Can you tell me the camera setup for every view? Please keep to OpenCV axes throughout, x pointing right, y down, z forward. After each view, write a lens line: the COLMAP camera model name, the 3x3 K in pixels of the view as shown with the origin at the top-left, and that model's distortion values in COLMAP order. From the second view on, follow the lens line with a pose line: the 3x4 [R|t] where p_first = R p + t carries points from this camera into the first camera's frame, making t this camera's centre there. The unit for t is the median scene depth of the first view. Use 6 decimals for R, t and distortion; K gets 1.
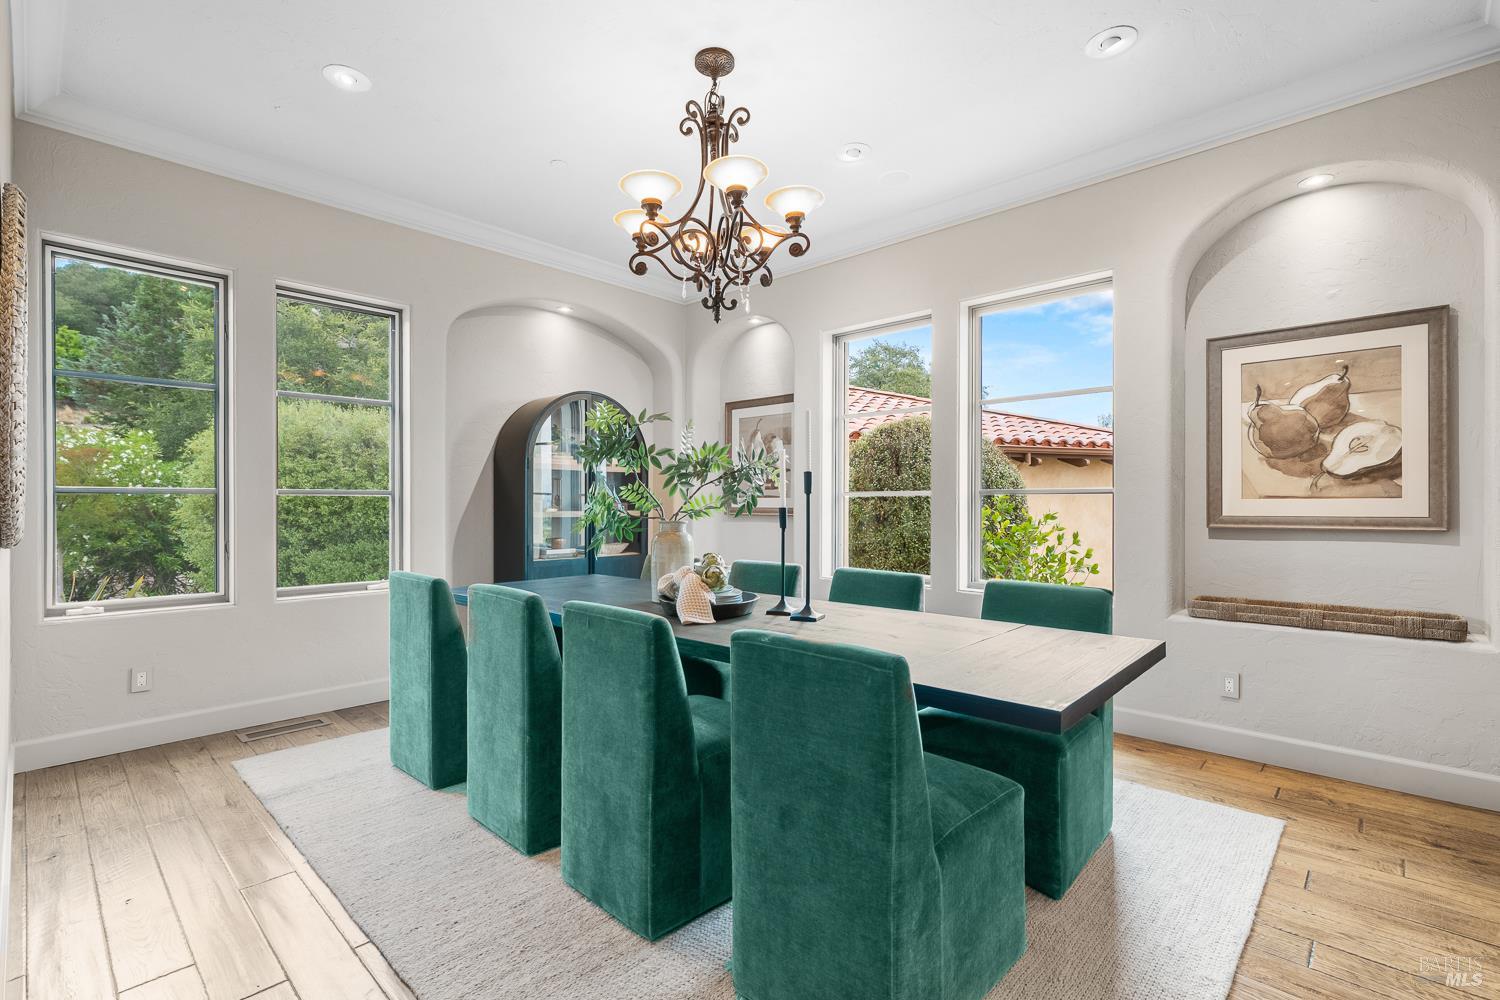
lens RADIAL K [[684.5, 0, 749.6], [0, 684.5, 498.3], [0, 0, 1]] dist [0.002295, 0.000188]
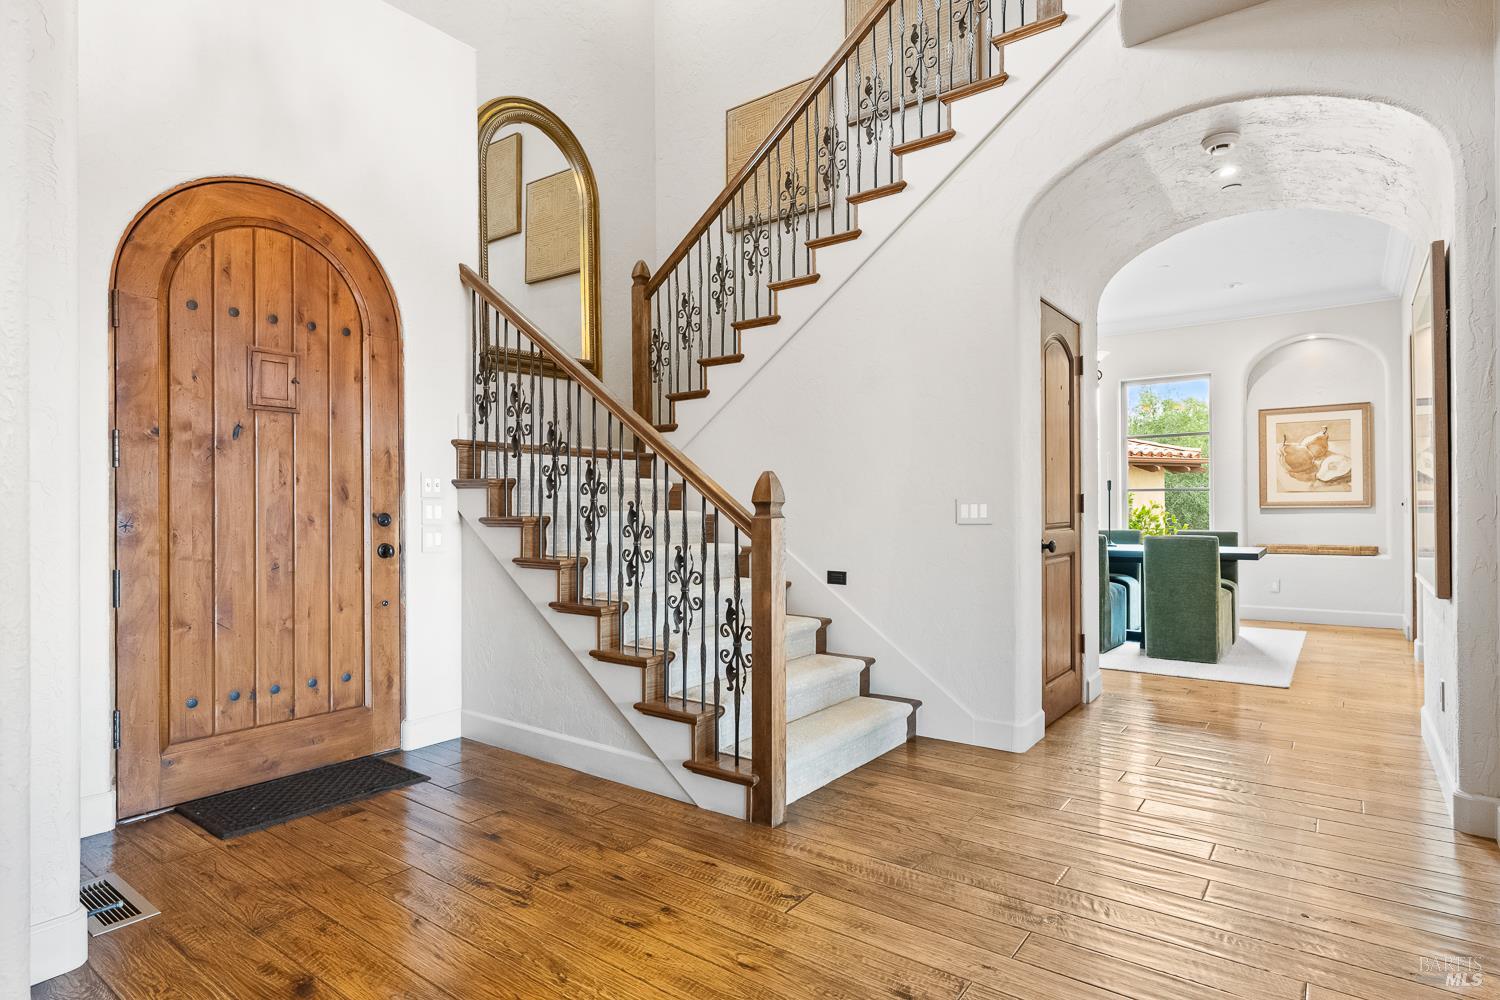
lens RADIAL K [[797.0, 0, 749.6], [0, 797.0, 501.6], [0, 0, 1]] dist [-0.001314, -0.000059]
pose [[0.993645, -0.004787, 0.112459, -1.084906], [0.005350, 0.999975, -0.004704, 0.029691], [-0.112433, 0.005276, 0.993645, -1.141886]]
